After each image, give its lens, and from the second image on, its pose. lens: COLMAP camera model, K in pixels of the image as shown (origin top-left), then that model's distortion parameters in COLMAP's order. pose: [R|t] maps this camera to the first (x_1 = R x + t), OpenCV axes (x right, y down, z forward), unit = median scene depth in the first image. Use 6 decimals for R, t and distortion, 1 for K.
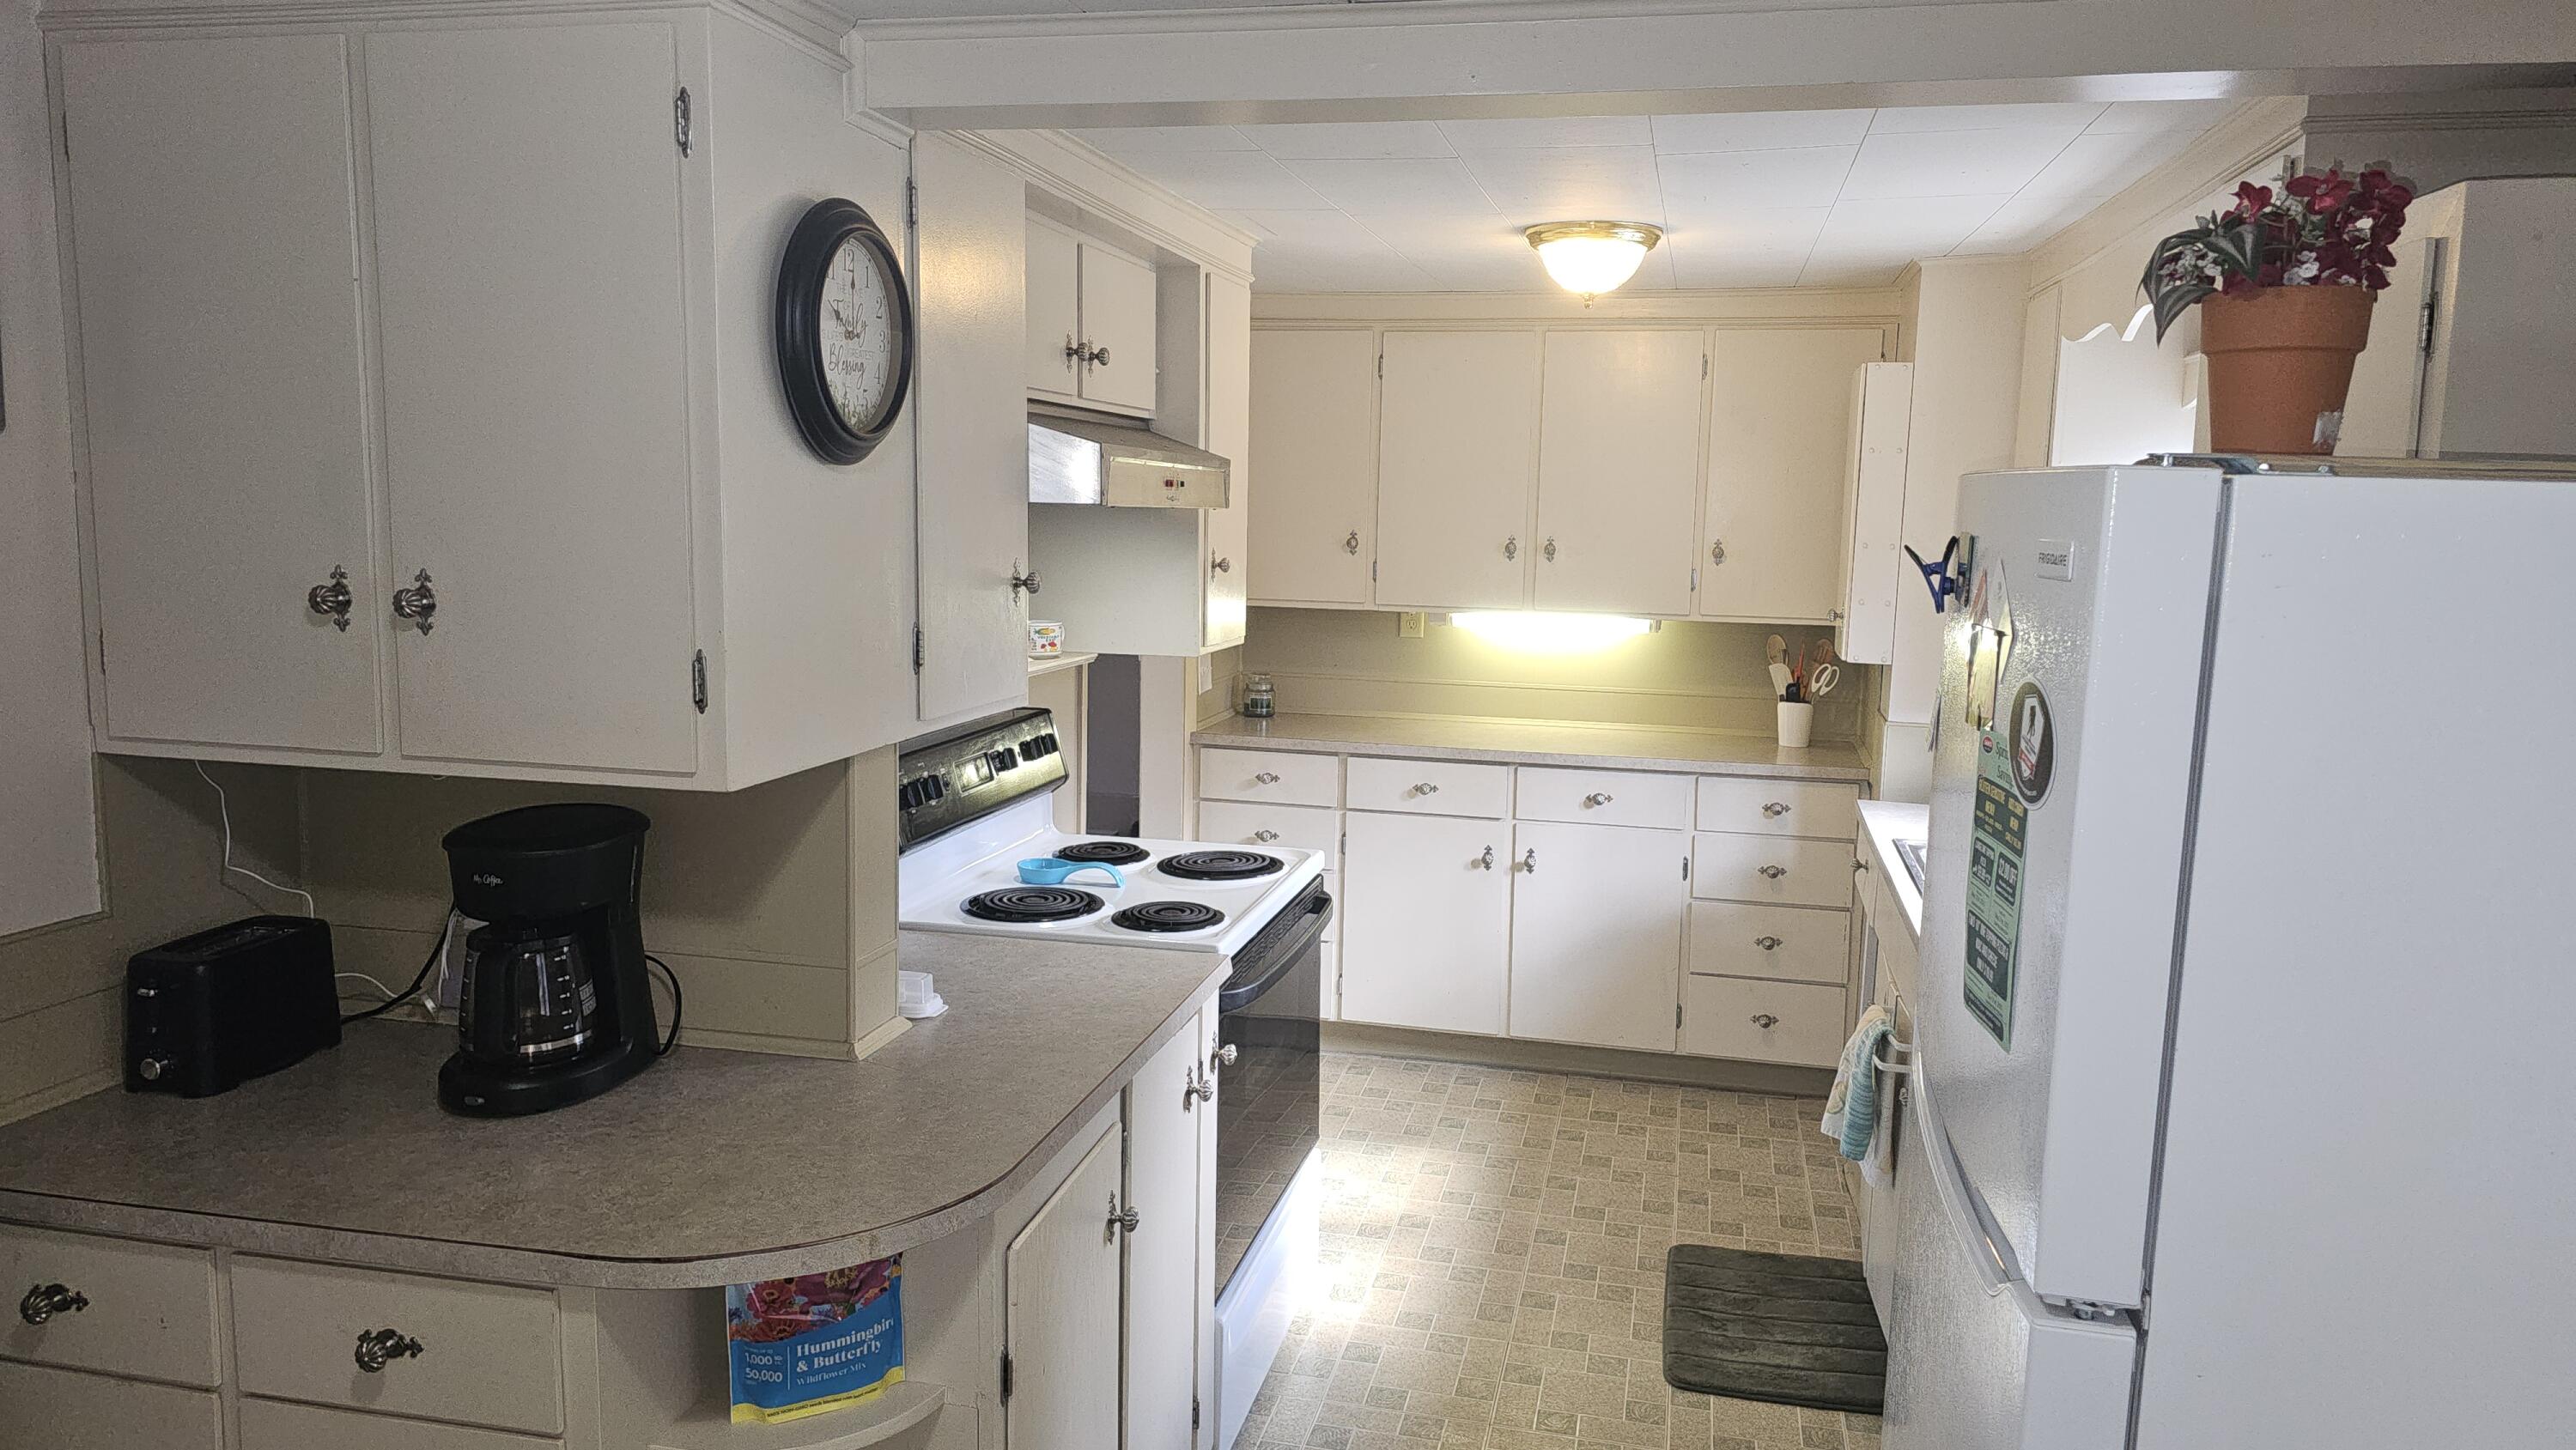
lens RADIAL K [[1716.9, 0, 1289.6], [0, 1716.9, 712.2], [0, 0, 1]] dist [0.040847, -0.007597]
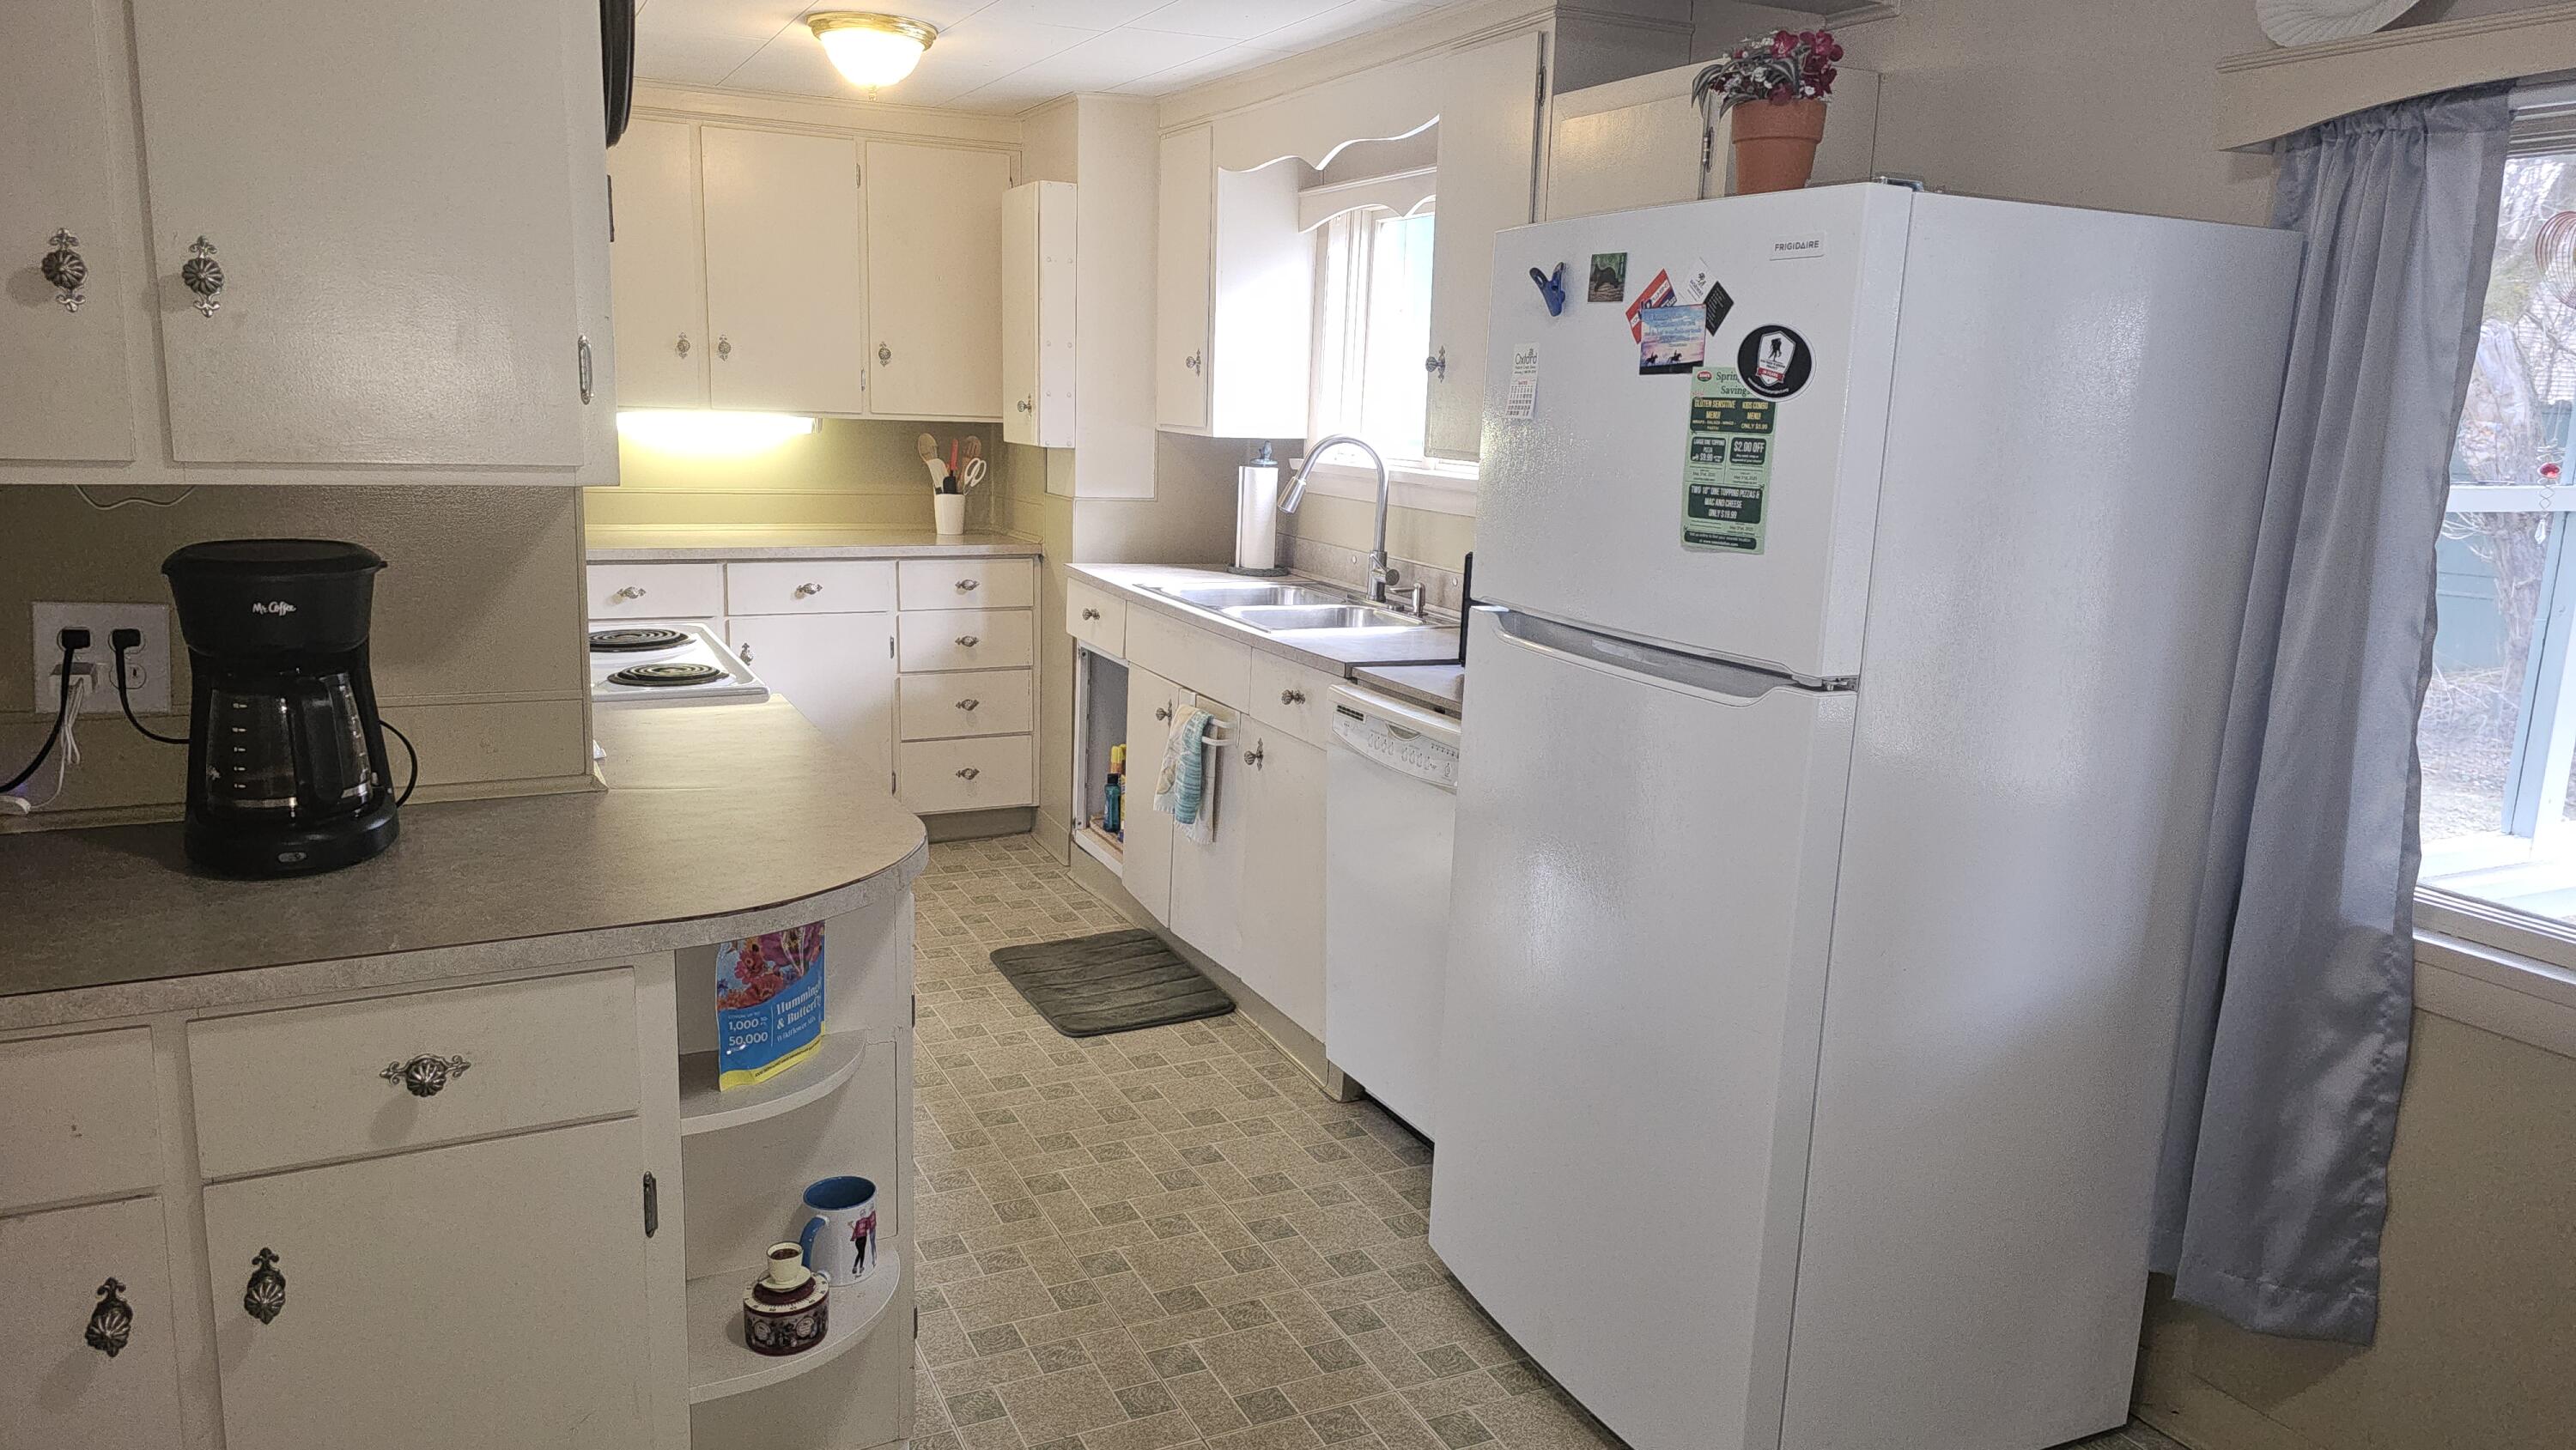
lens RADIAL K [[1716.9, 0, 1281.3], [0, 1716.9, 726.0], [0, 0, 1]] dist [0.040847, -0.007597]
pose [[0.770179, -0.118694, 0.626686, -0.283622], [0.066584, 0.992126, 0.106079, 0.043513], [-0.634343, -0.039973, 0.772018, -0.001204]]
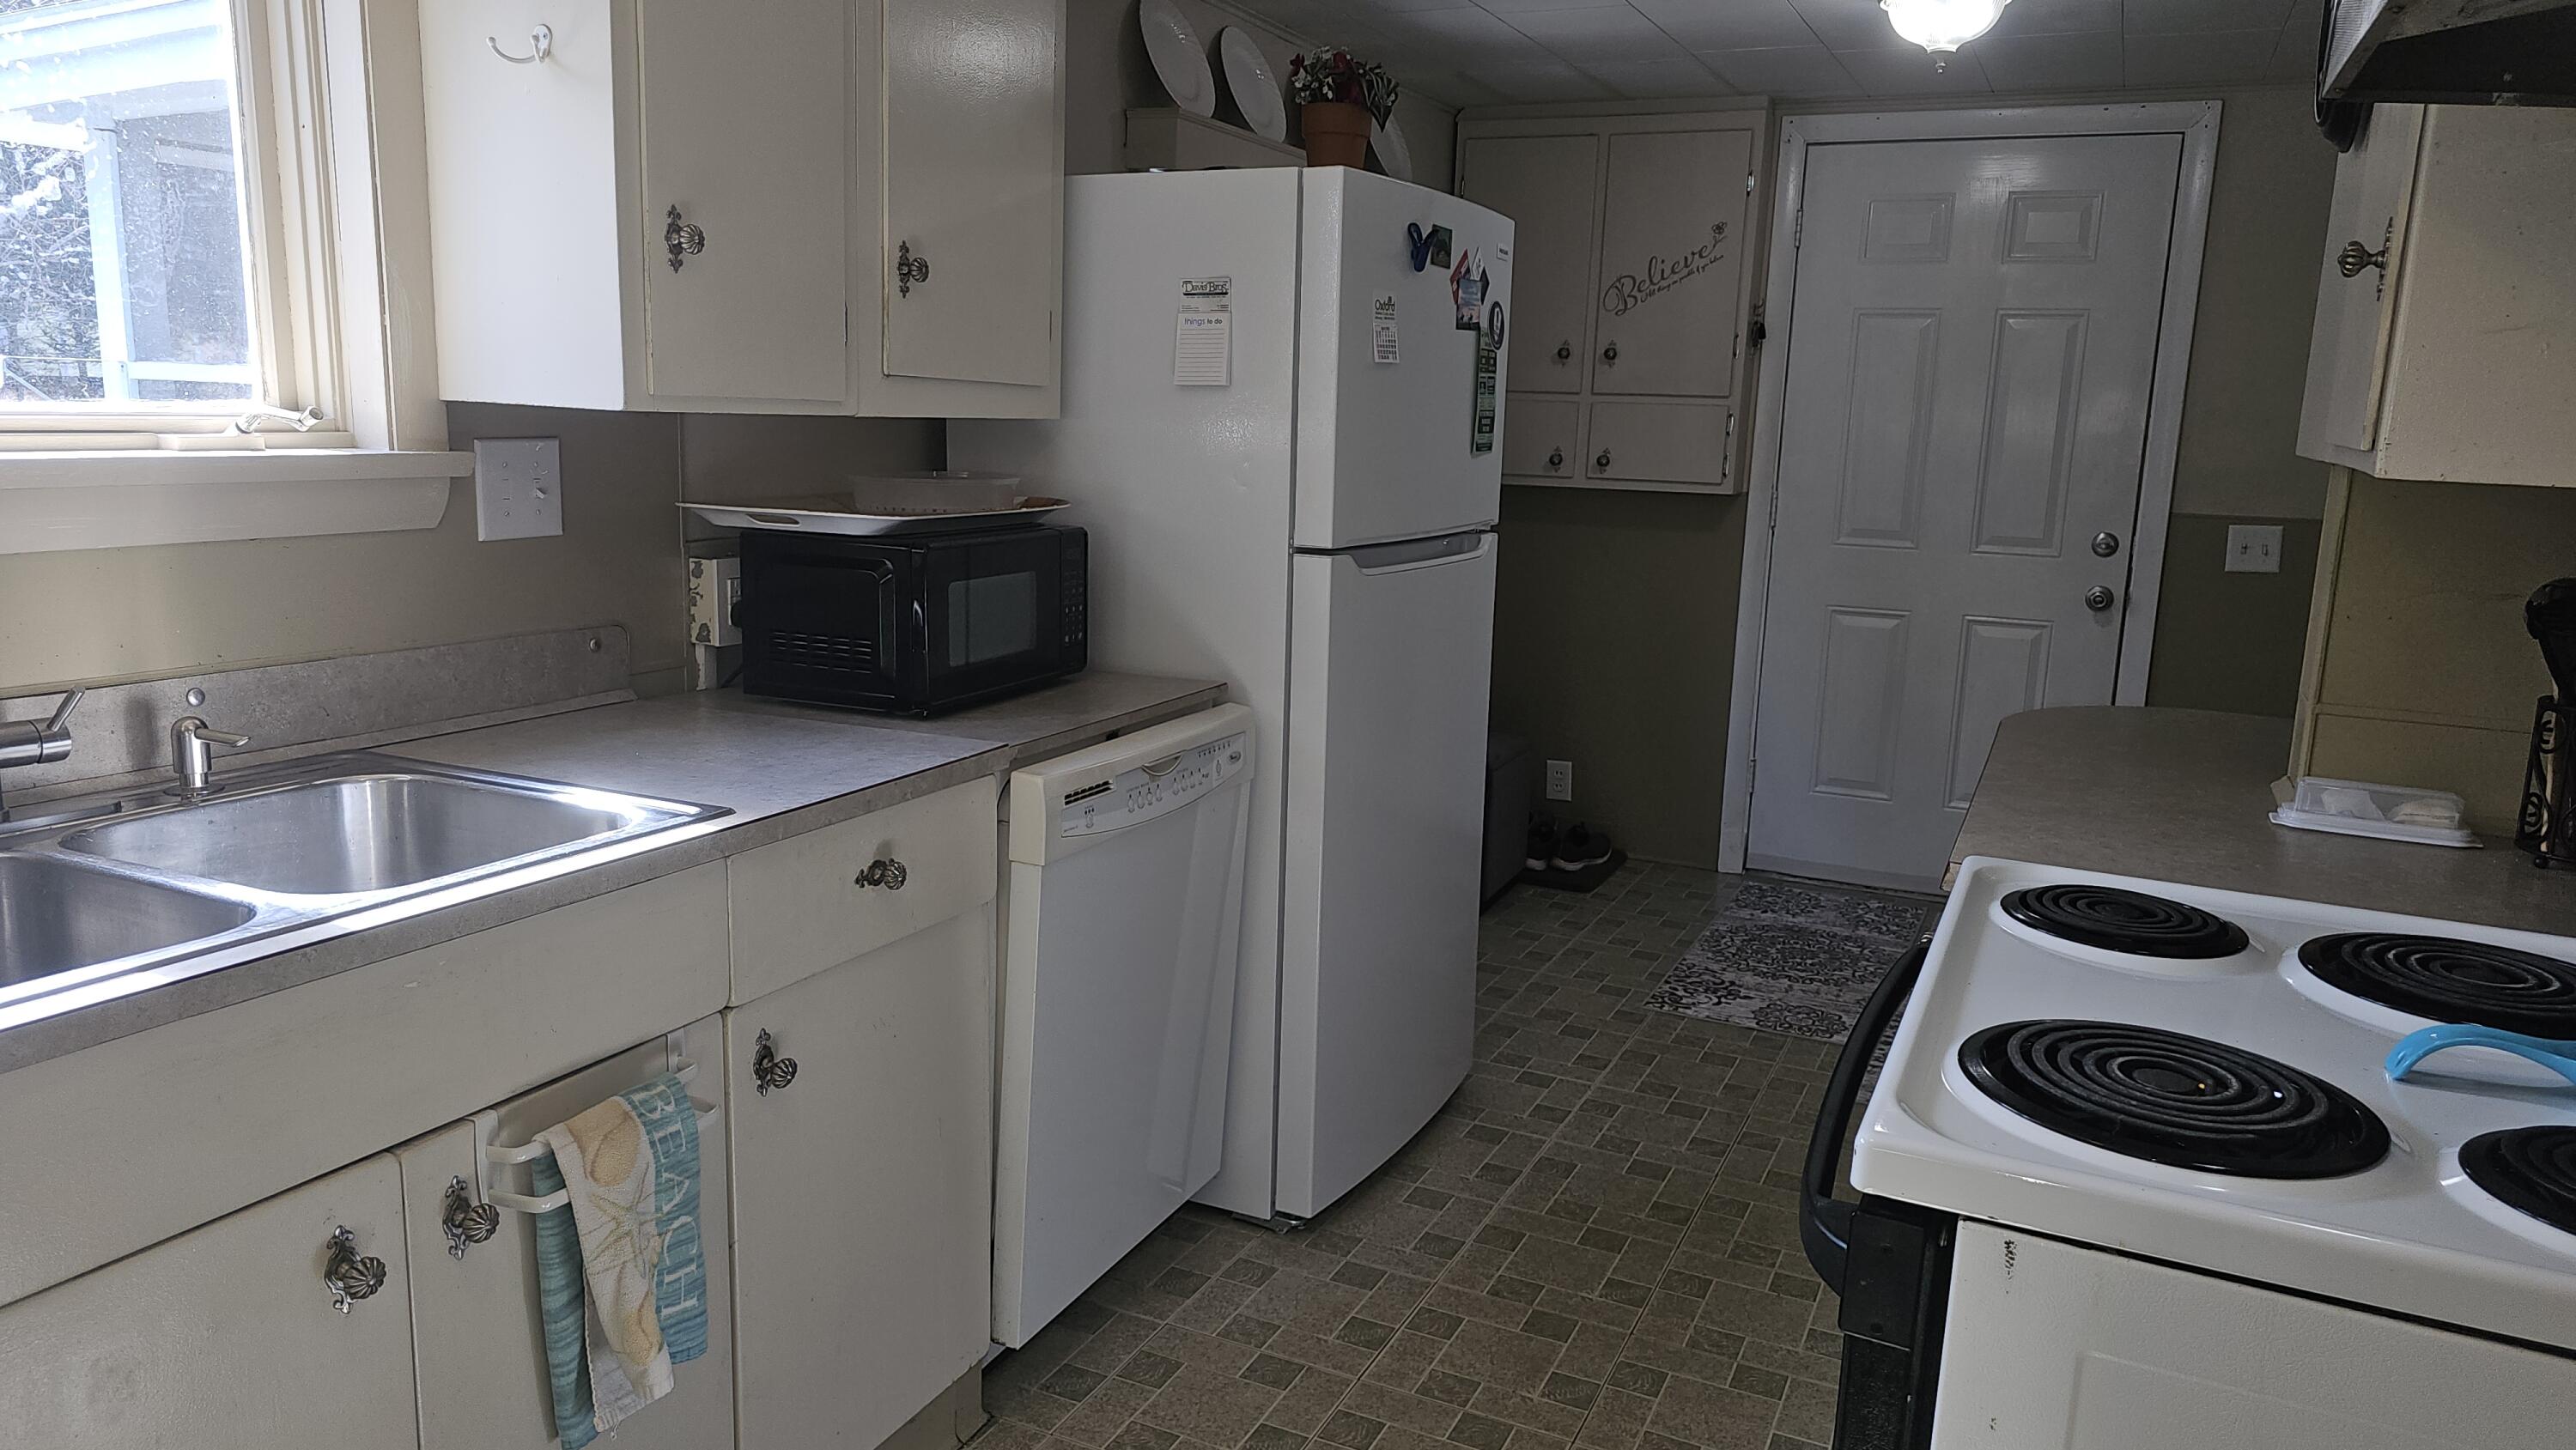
lens RADIAL K [[1716.9, 0, 1280.5], [0, 1716.9, 730.9], [0, 0, 1]] dist [0.040847, -0.007597]
pose [[-0.971647, -0.104659, 0.212013, 0.049237], [-0.030397, 0.944549, 0.326960, -0.069064], [-0.234476, 0.311245, -0.920949, 1.020684]]
